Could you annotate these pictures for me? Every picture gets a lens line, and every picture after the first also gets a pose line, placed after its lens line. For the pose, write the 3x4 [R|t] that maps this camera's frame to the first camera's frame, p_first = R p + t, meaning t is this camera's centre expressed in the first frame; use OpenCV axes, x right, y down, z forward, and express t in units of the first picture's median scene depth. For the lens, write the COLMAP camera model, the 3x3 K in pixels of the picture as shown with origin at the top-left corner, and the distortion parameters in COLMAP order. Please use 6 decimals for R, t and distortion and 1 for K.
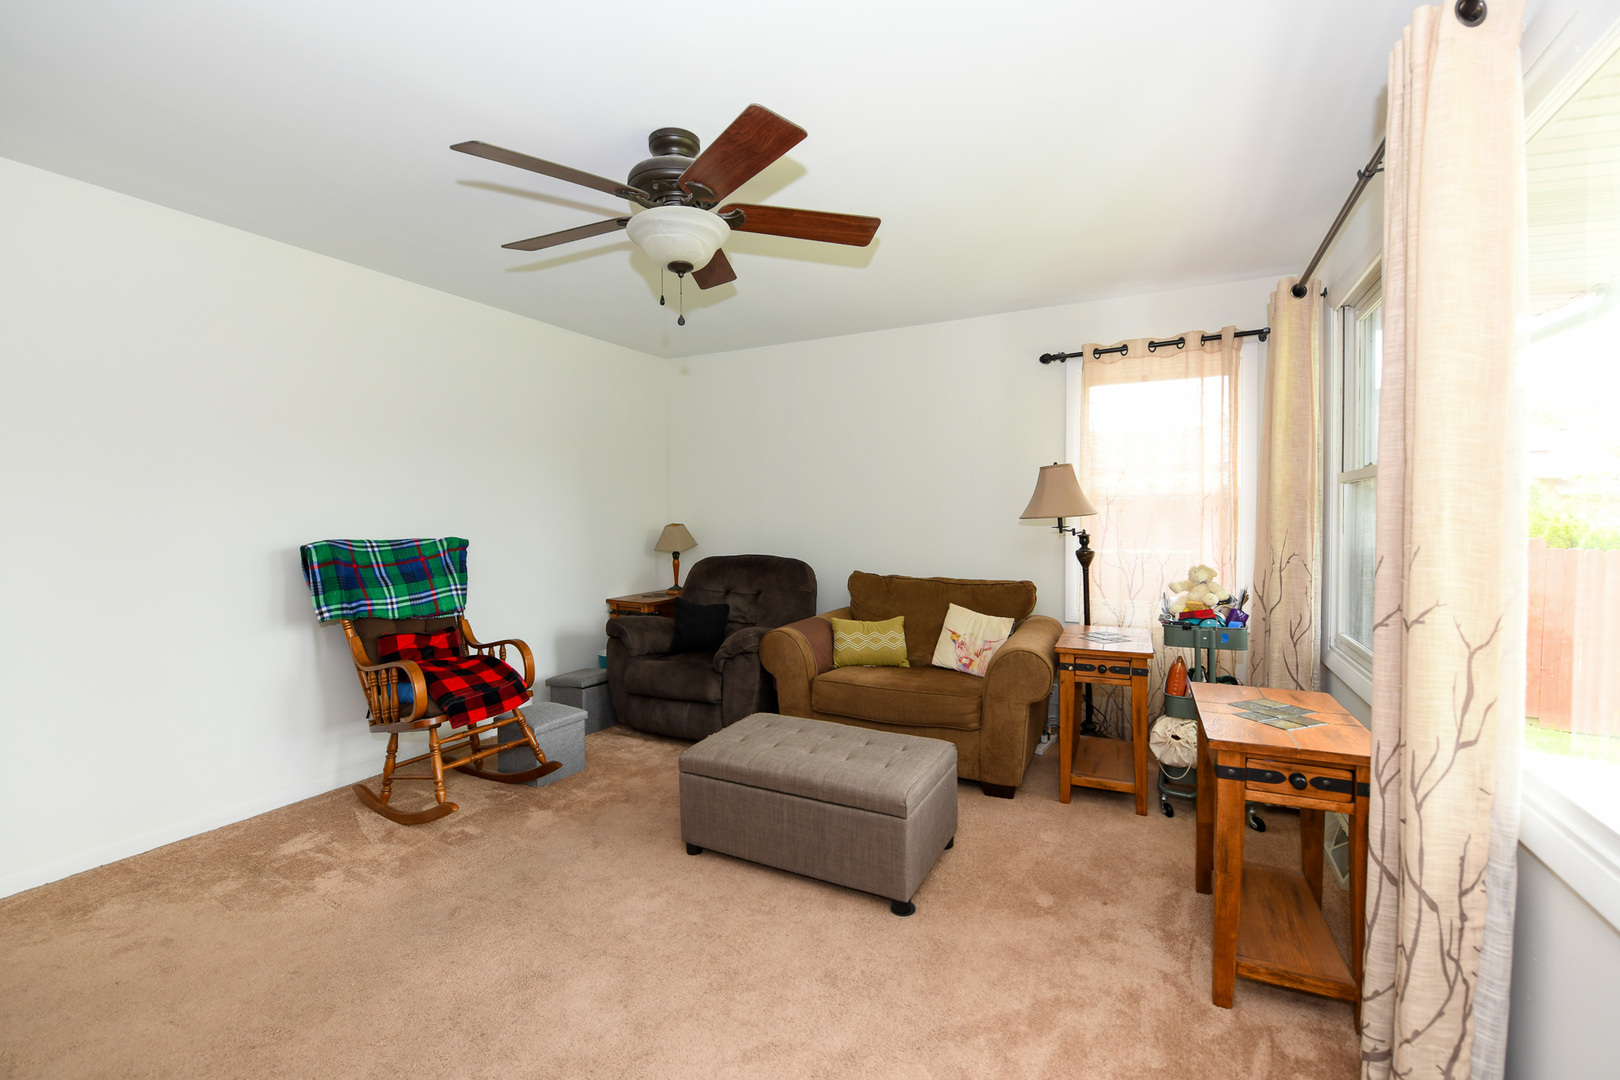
lens RADIAL K [[664.2, 0, 810.1], [0, 664.2, 534.4], [0, 0, 1]] dist [-0.004988, -0.000606]
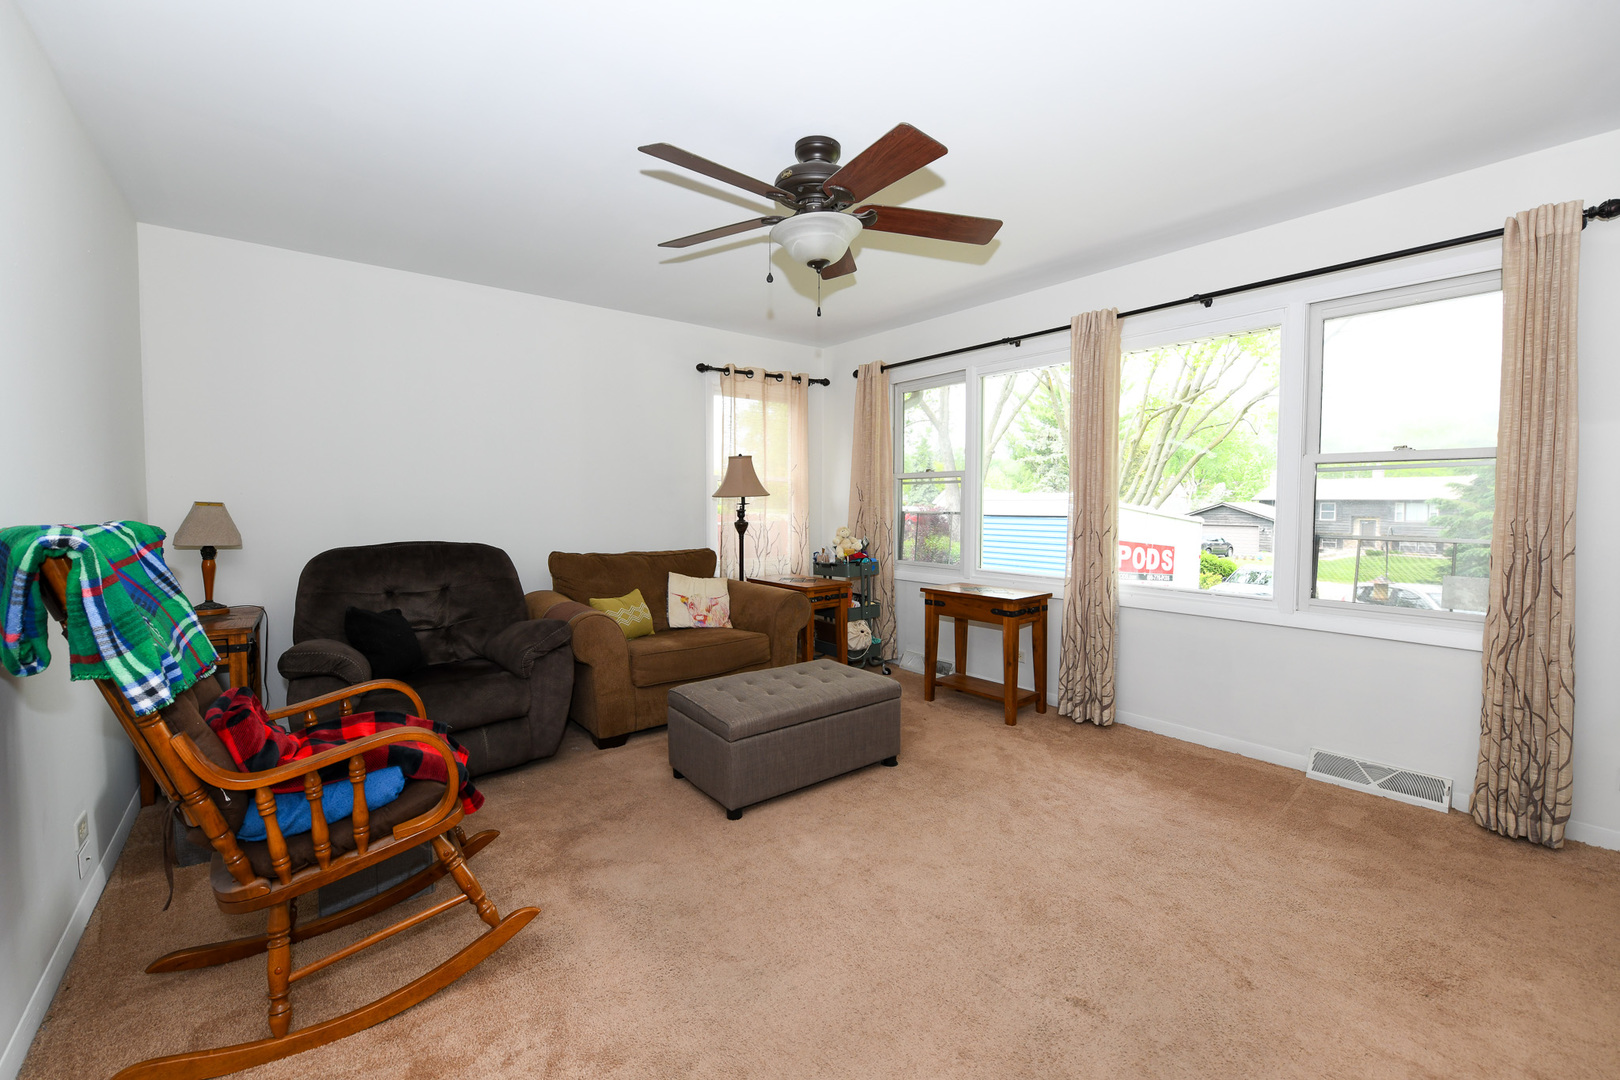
lens RADIAL K [[664.2, 0, 802.4], [0, 664.2, 531.9], [0, 0, 1]] dist [-0.004988, -0.000606]
pose [[0.426099, -0.037267, 0.903909, -0.739227], [0.020035, 0.999295, 0.031755, 0.004478], [-0.904455, 0.004579, 0.426545, 0.327008]]
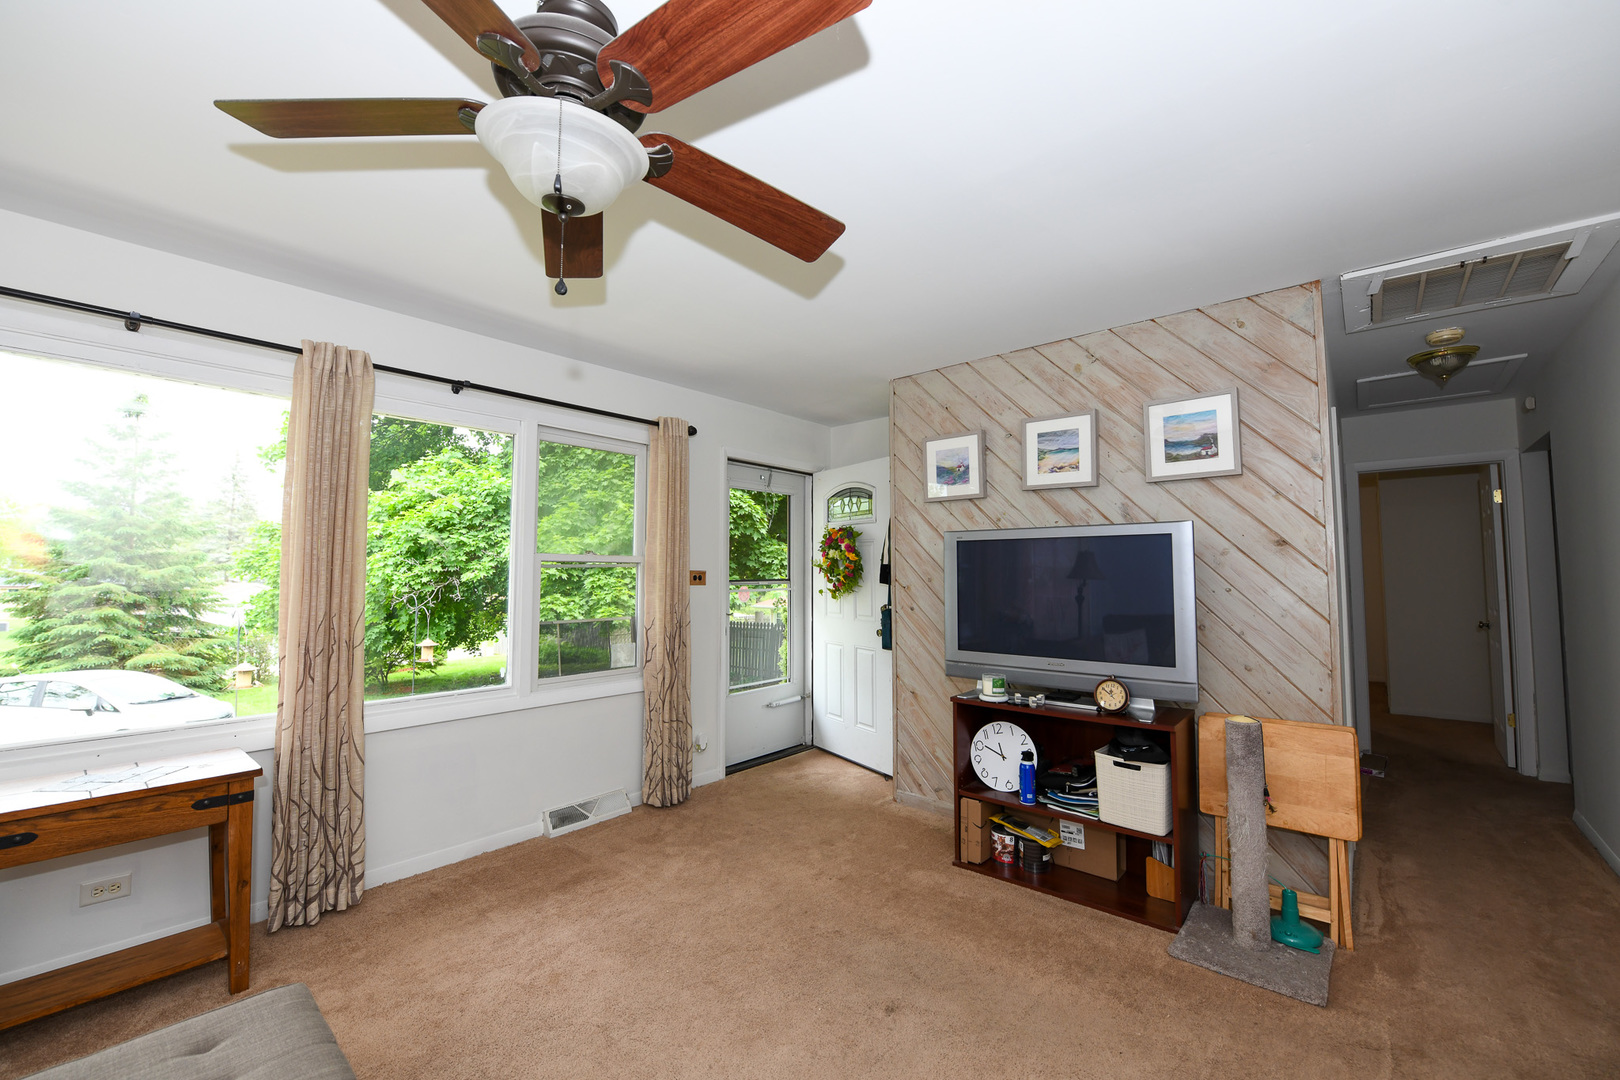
lens RADIAL K [[664.2, 0, 801.6], [0, 664.2, 542.5], [0, 0, 1]] dist [-0.004988, -0.000606]
pose [[-0.966613, 0.021132, 0.255366, -0.347035], [0.014157, 0.999476, -0.029123, -0.034155], [-0.255848, -0.024535, -0.966406, 0.907504]]
